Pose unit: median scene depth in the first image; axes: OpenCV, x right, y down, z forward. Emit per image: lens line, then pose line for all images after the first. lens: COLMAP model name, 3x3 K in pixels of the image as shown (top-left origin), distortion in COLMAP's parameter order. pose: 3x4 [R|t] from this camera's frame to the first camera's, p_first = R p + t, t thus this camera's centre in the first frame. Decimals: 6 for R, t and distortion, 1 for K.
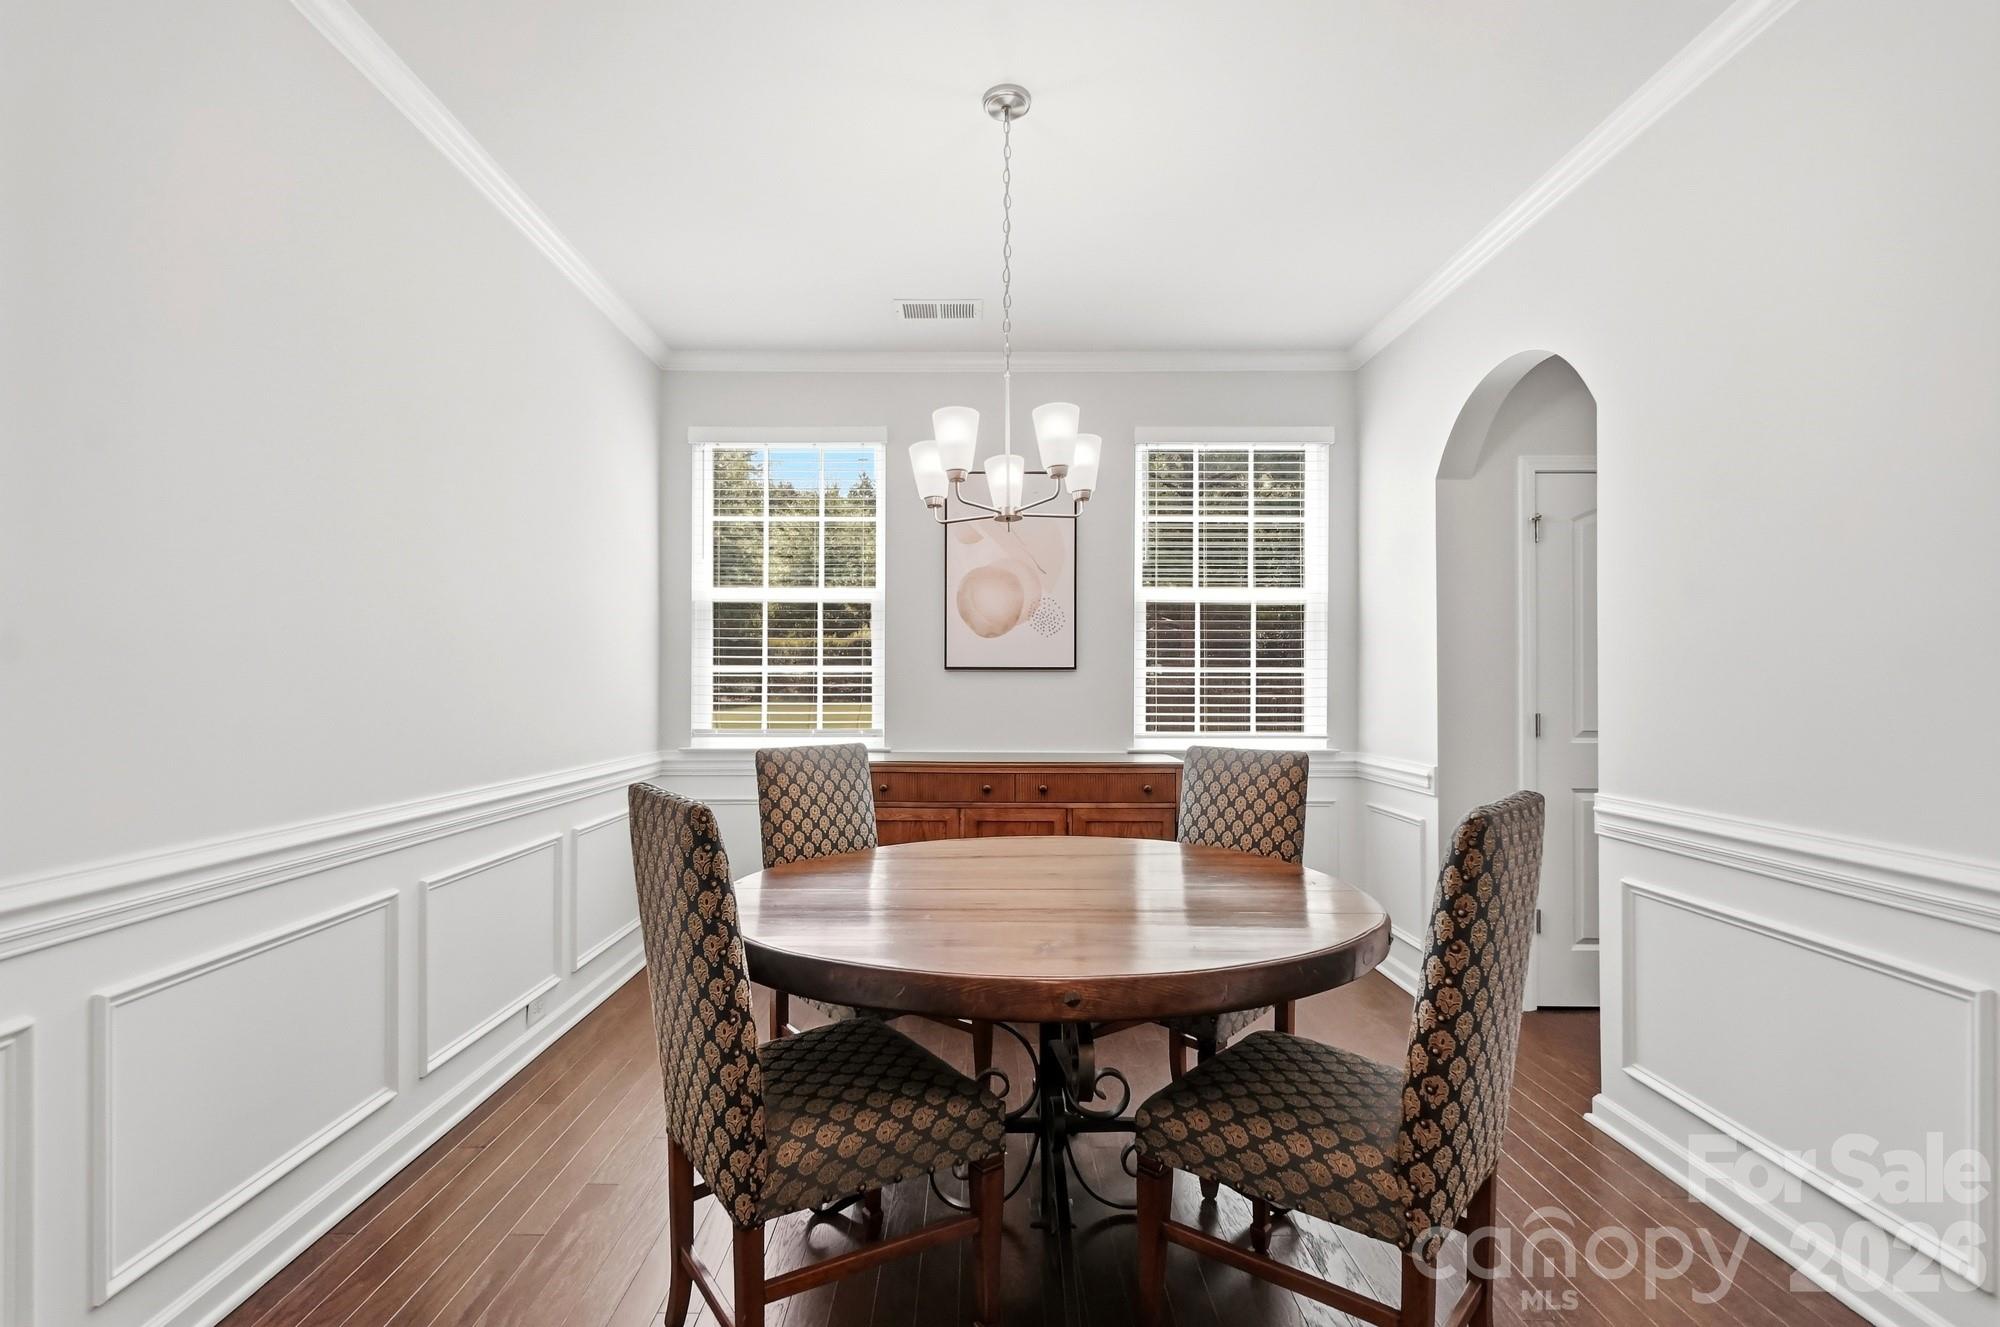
lens RADIAL K [[904.6, 0, 1004.8], [0, 904.6, 681.3], [0, 0, 1]] dist [-0.002765, -0.000536]
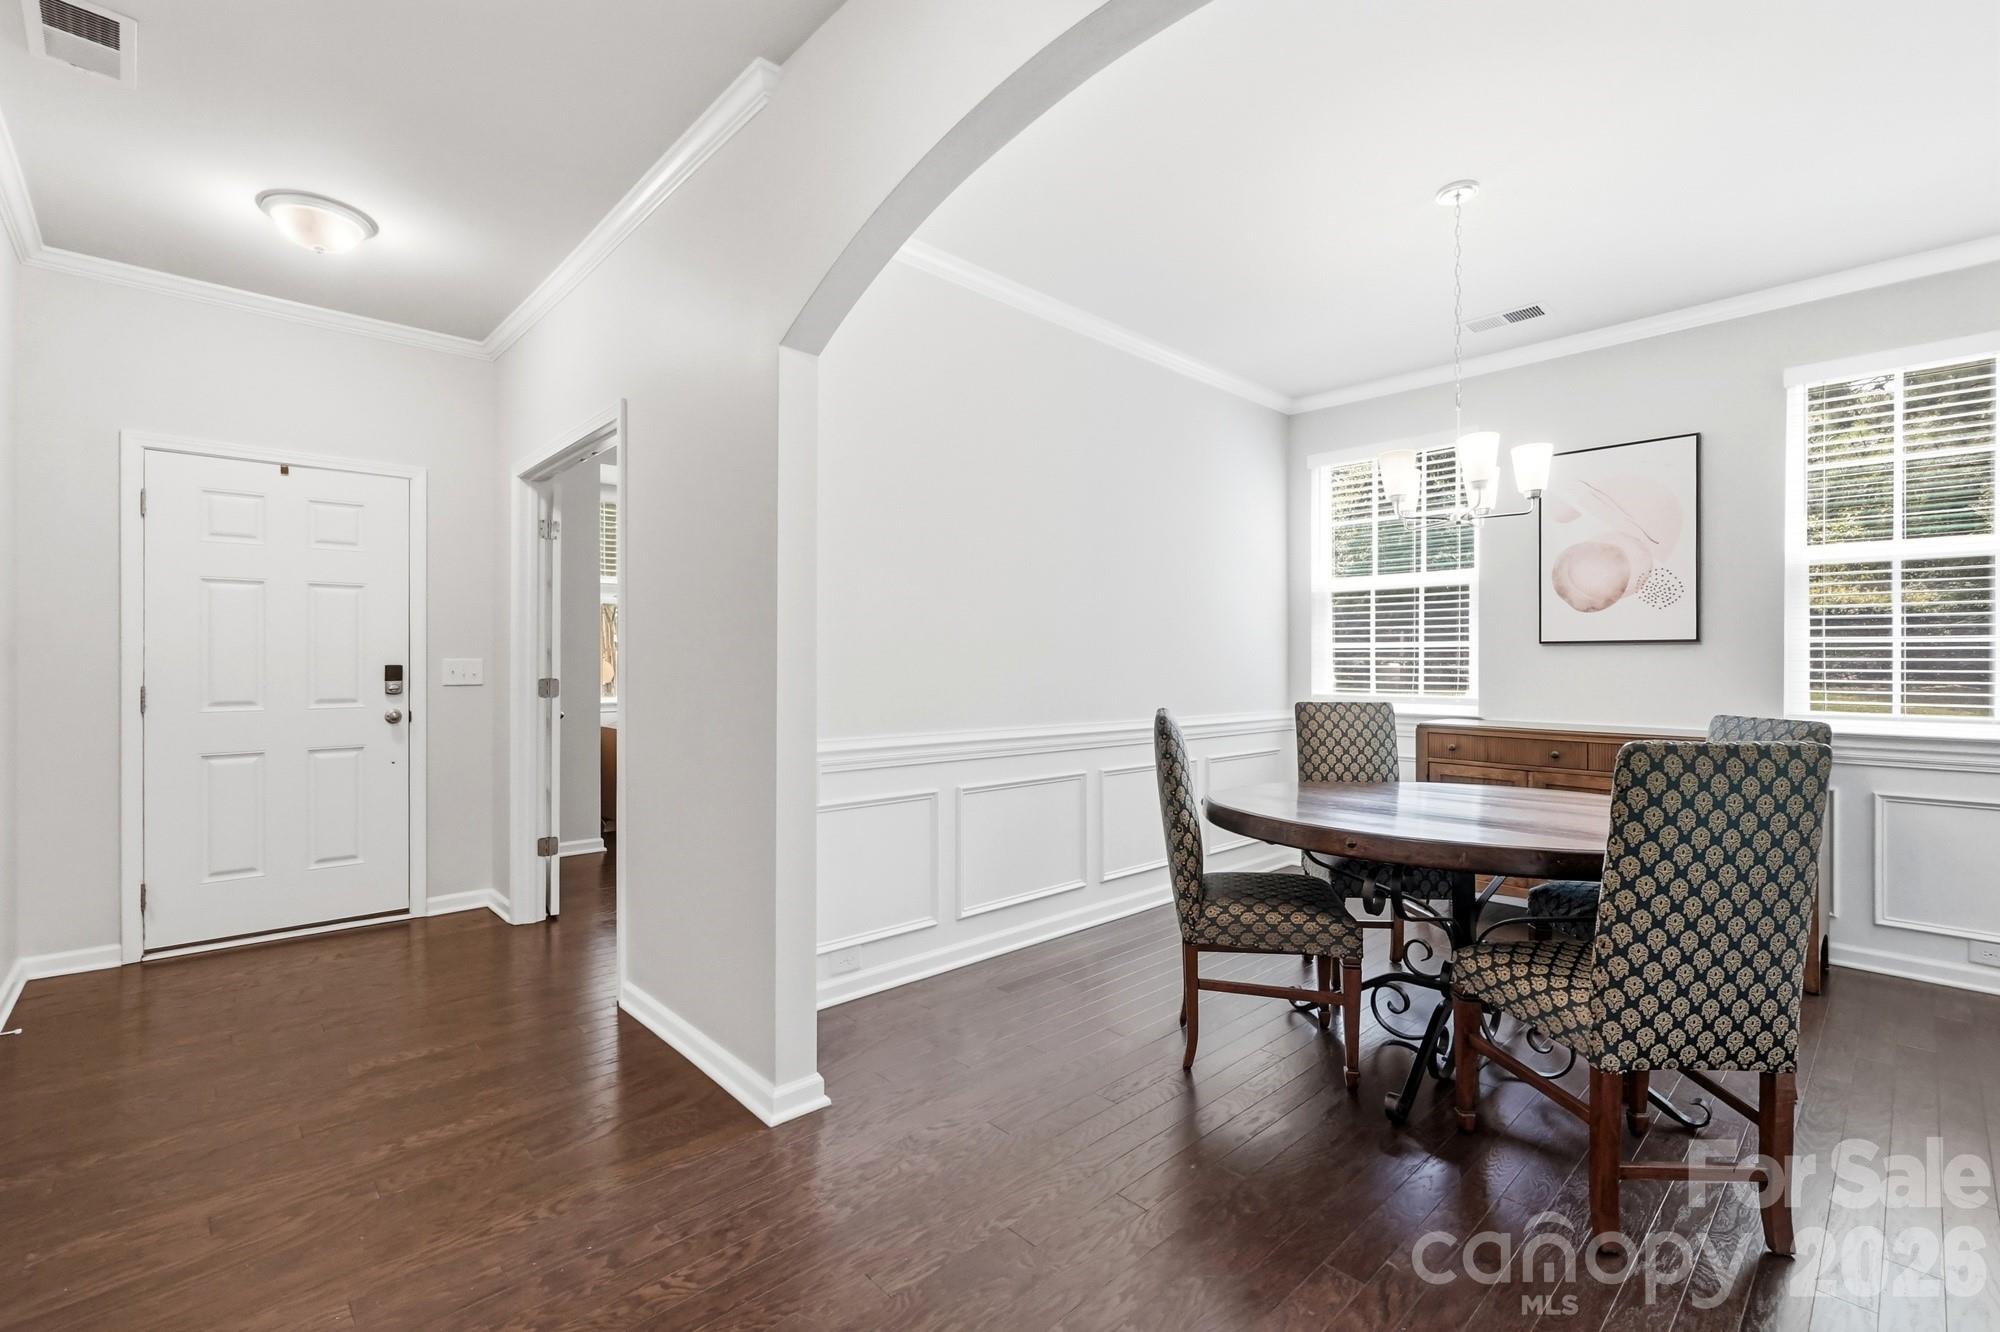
lens RADIAL K [[878.7, 0, 1000.0], [0, 878.7, 666.0], [0, 0, 1]] dist [0.001040, 0.000195]
pose [[0.700304, 0.002977, -0.713839, 0.225574], [0.001775, 0.999981, 0.005912, 0.005857], [0.713843, -0.005407, 0.700285, -0.168150]]
